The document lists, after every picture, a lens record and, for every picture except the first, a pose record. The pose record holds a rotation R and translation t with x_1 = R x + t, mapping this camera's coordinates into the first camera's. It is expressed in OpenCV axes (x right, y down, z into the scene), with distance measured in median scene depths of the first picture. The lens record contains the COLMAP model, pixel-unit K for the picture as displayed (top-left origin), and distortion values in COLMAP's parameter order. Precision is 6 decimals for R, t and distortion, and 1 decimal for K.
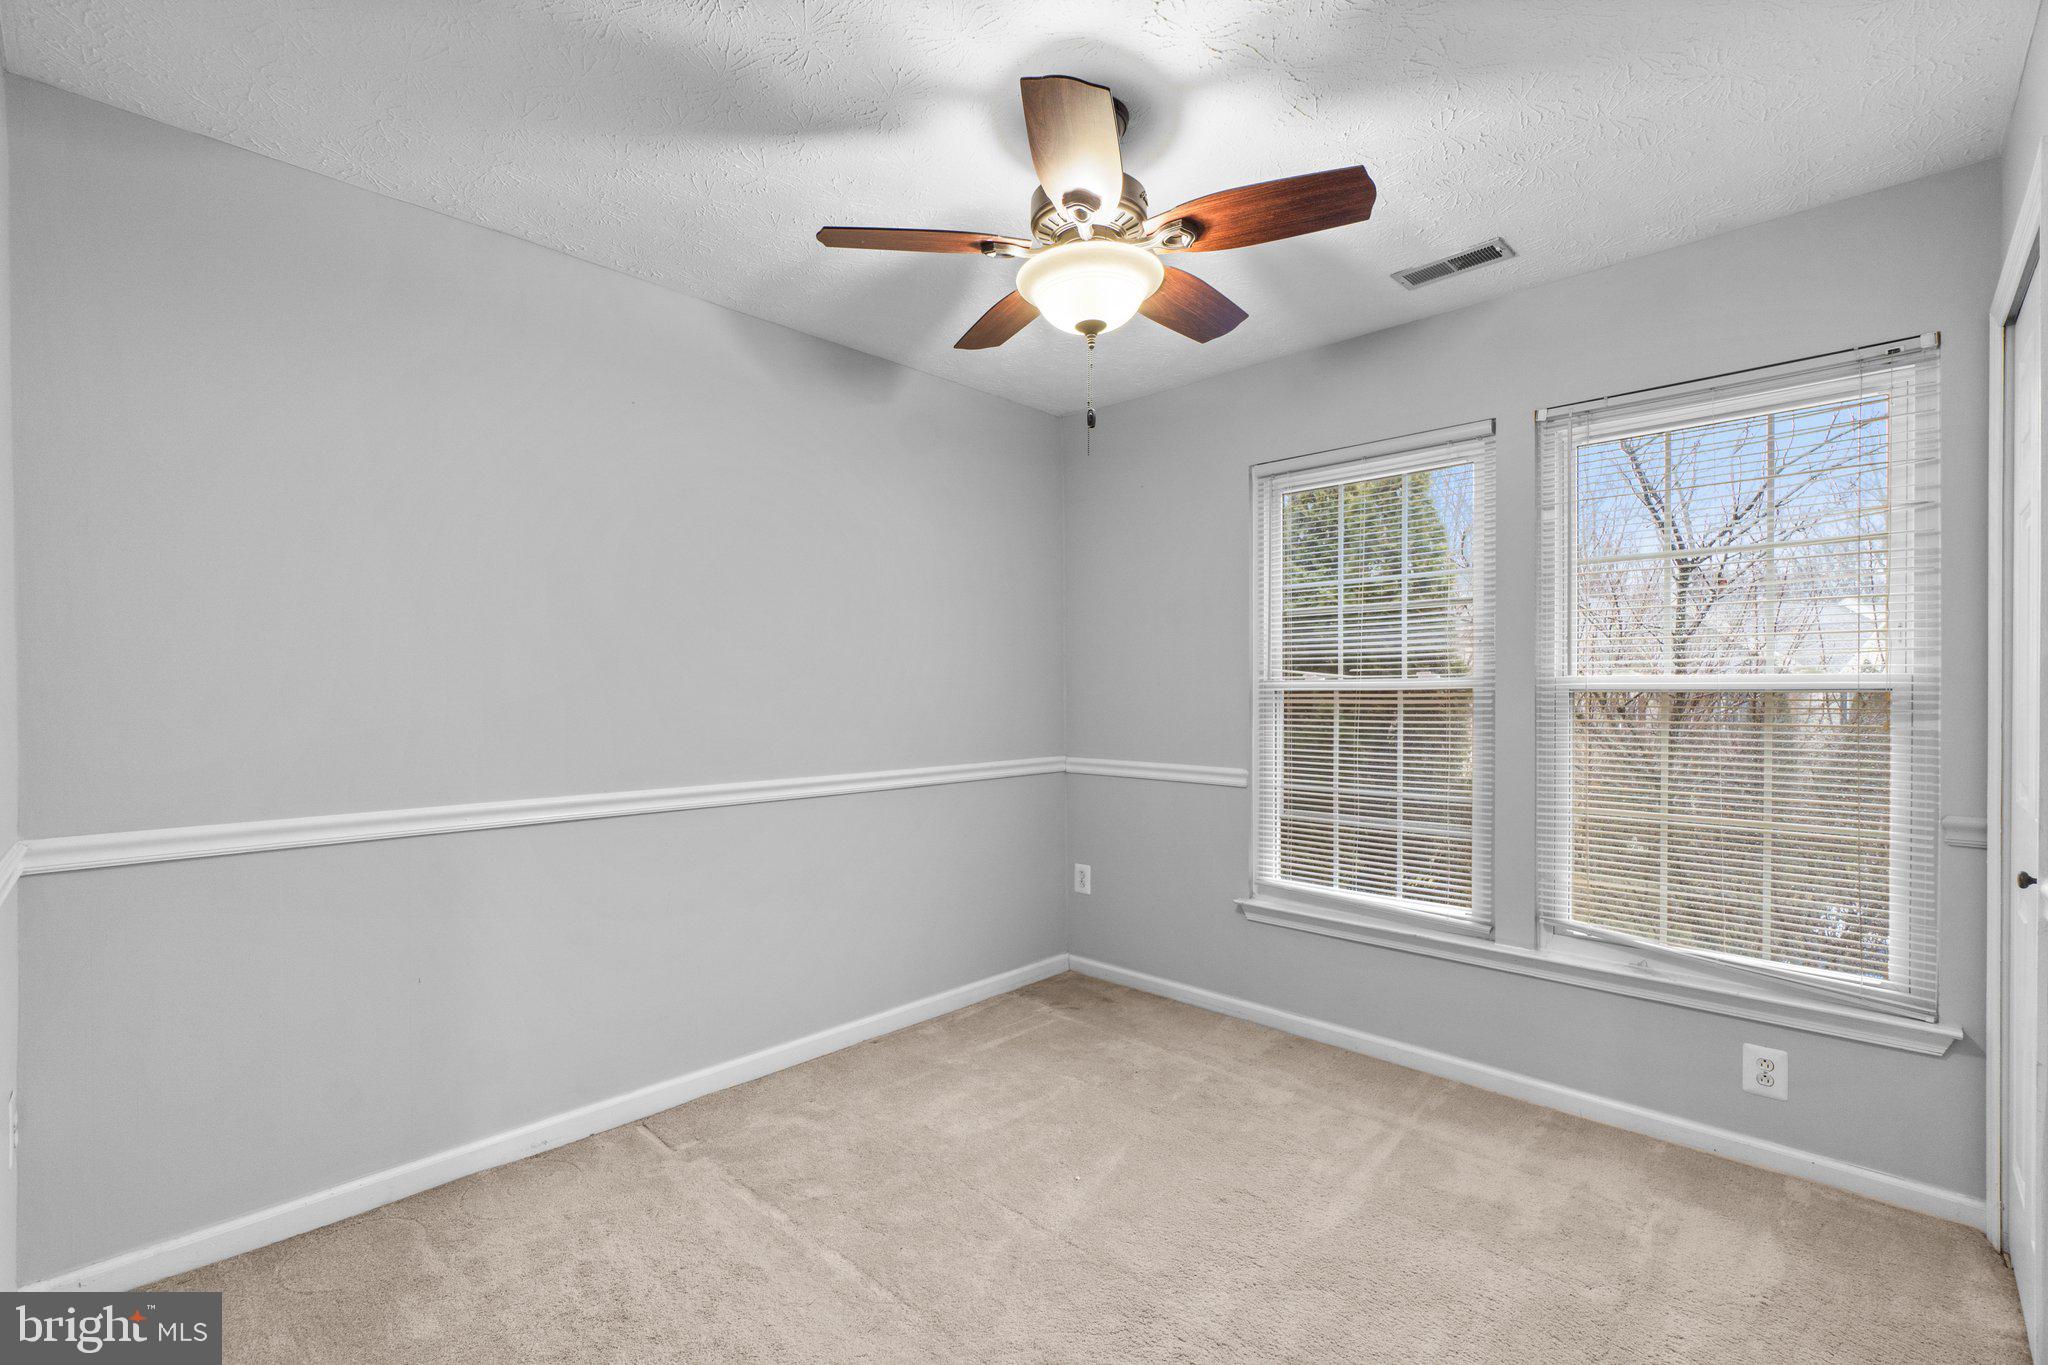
lens RADIAL K [[889.5, 0, 1002.5], [0, 889.5, 704.4], [0, 0, 1]] dist [-0.009410, 0.002296]
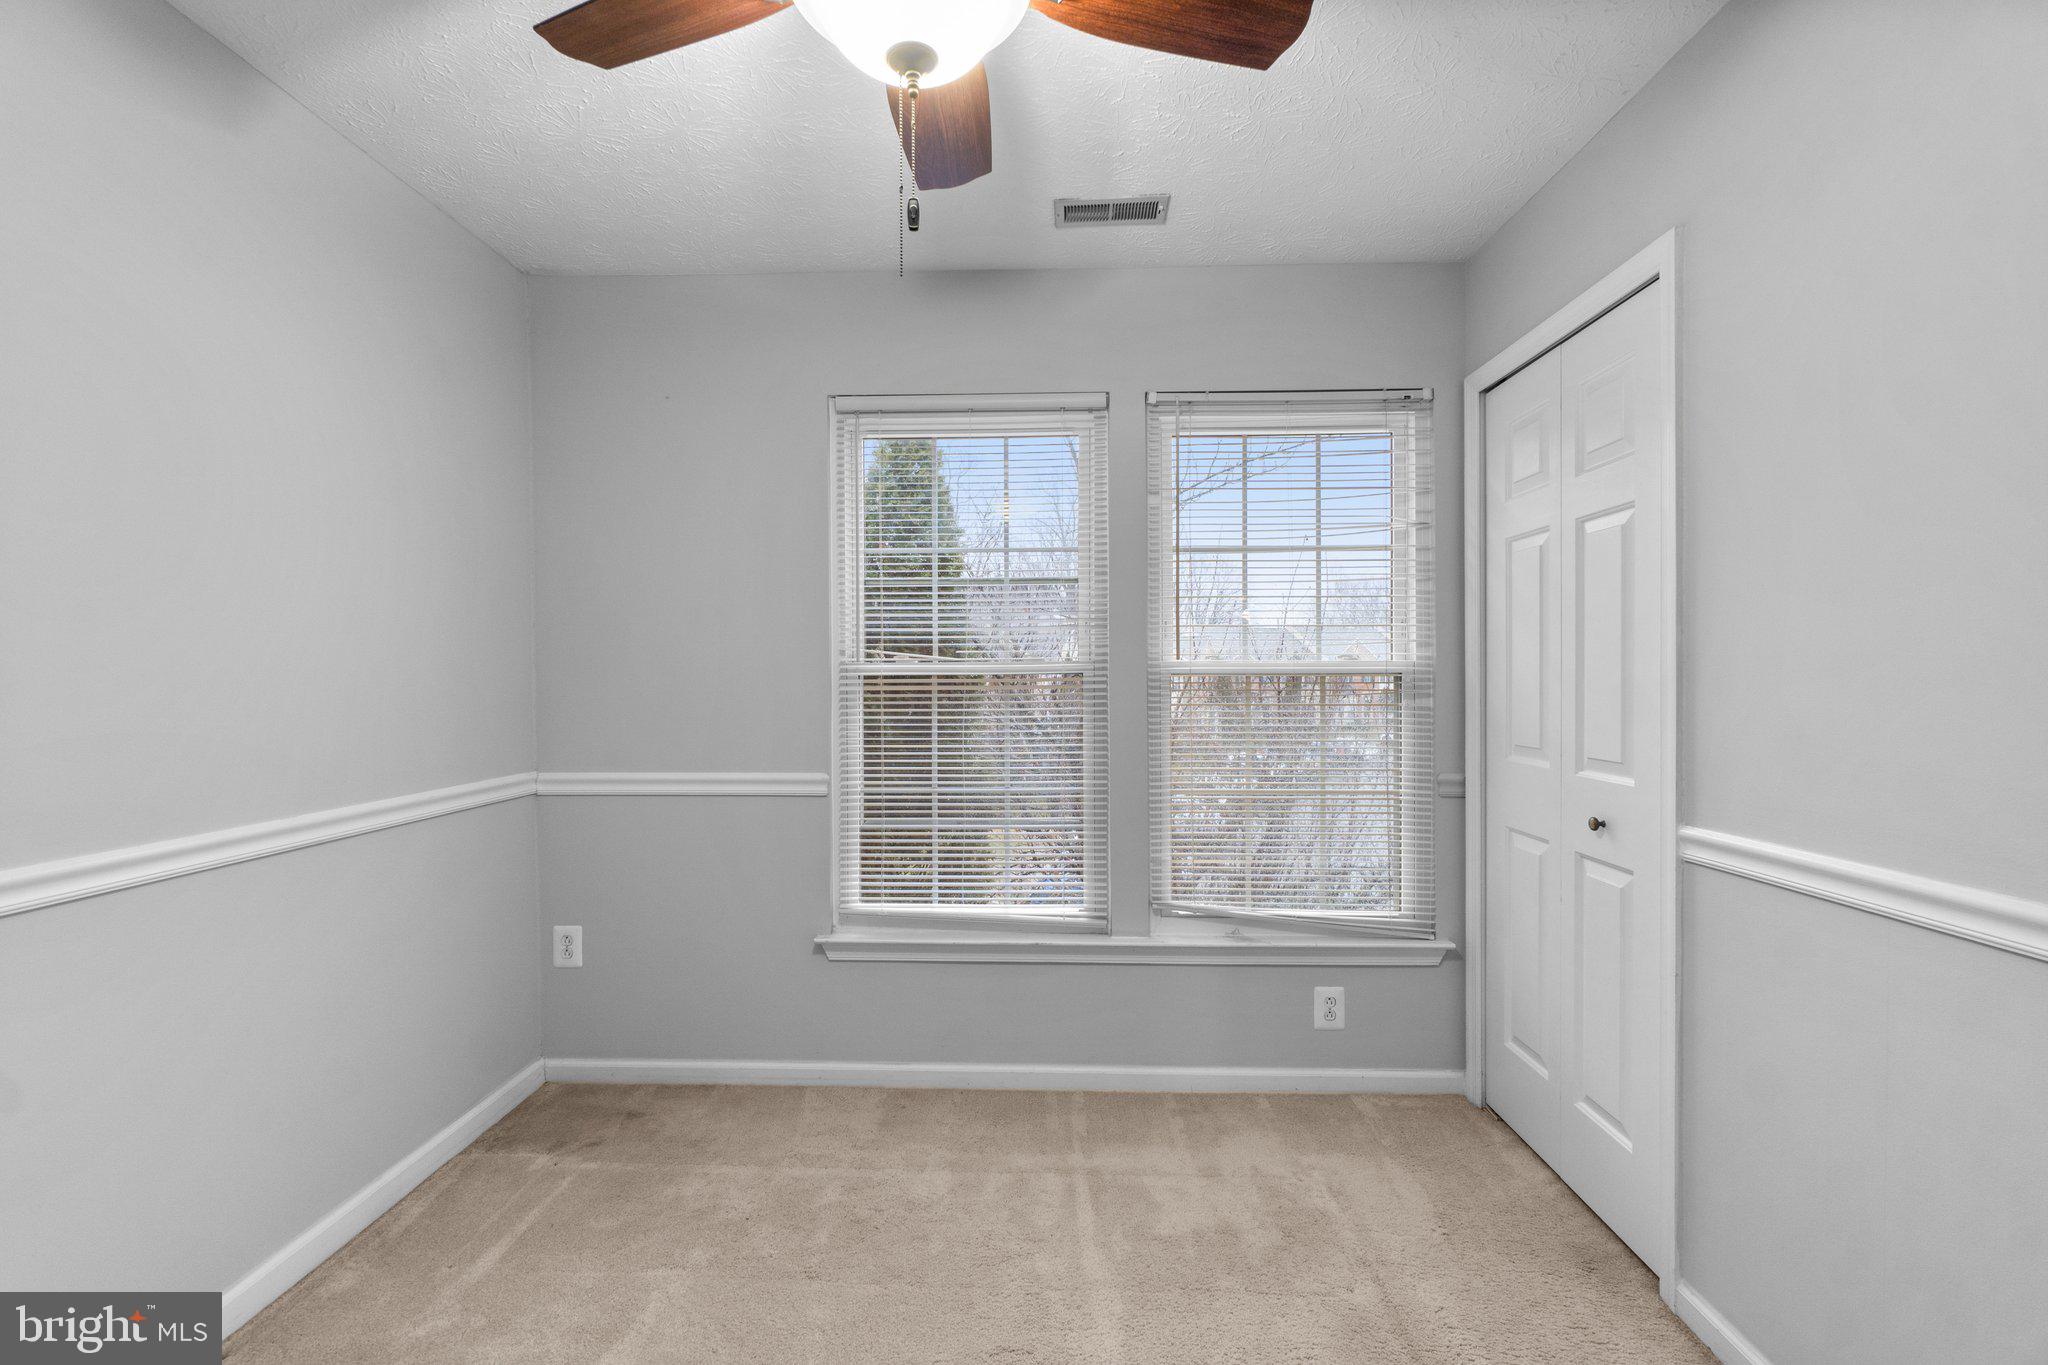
lens RADIAL K [[889.5, 0, 1017.1], [0, 889.5, 685.1], [0, 0, 1]] dist [-0.009410, 0.002296]
pose [[0.734443, -0.008170, 0.678621, -0.183081], [0.012018, 0.999927, -0.000968, -0.004939], [-0.678564, 0.008866, 0.734488, 0.377114]]
